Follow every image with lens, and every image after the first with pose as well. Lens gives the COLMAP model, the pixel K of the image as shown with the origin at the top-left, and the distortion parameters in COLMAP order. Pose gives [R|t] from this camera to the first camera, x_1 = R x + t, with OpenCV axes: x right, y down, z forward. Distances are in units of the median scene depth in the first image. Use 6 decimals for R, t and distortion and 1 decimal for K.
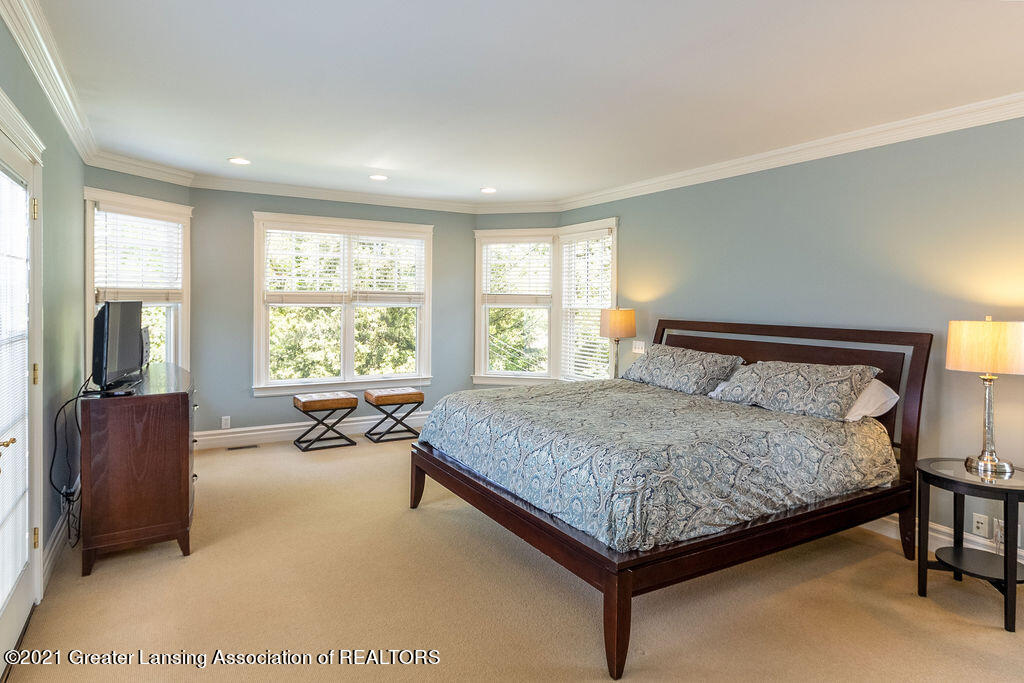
lens RADIAL K [[596.7, 0, 511.0], [0, 596.7, 308.2], [0, 0, 1]] dist [0.001641, 0.000590]
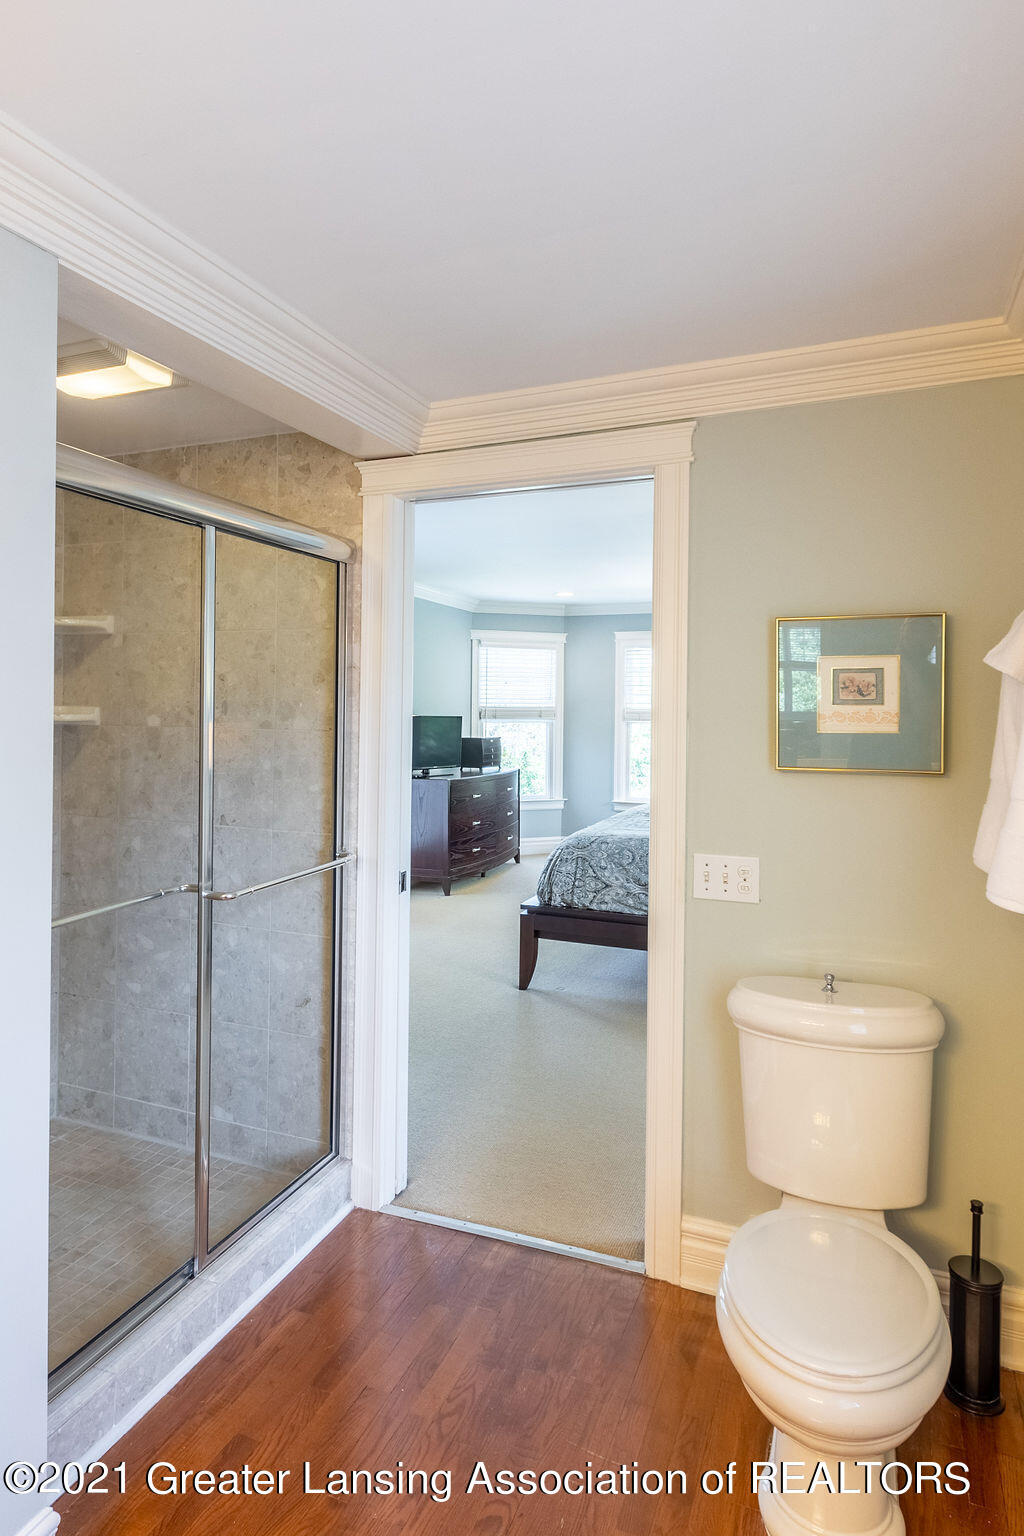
lens RADIAL K [[908.9, 0, 509.5], [0, 908.9, 719.7], [0, 0, 1]] dist [-0.000005, -0.000004]
pose [[0.611846, -0.000451, -0.790977, 1.585517], [-0.015187, 0.999809, -0.012317, 0.029162], [0.790831, 0.019549, 0.611722, -0.259406]]
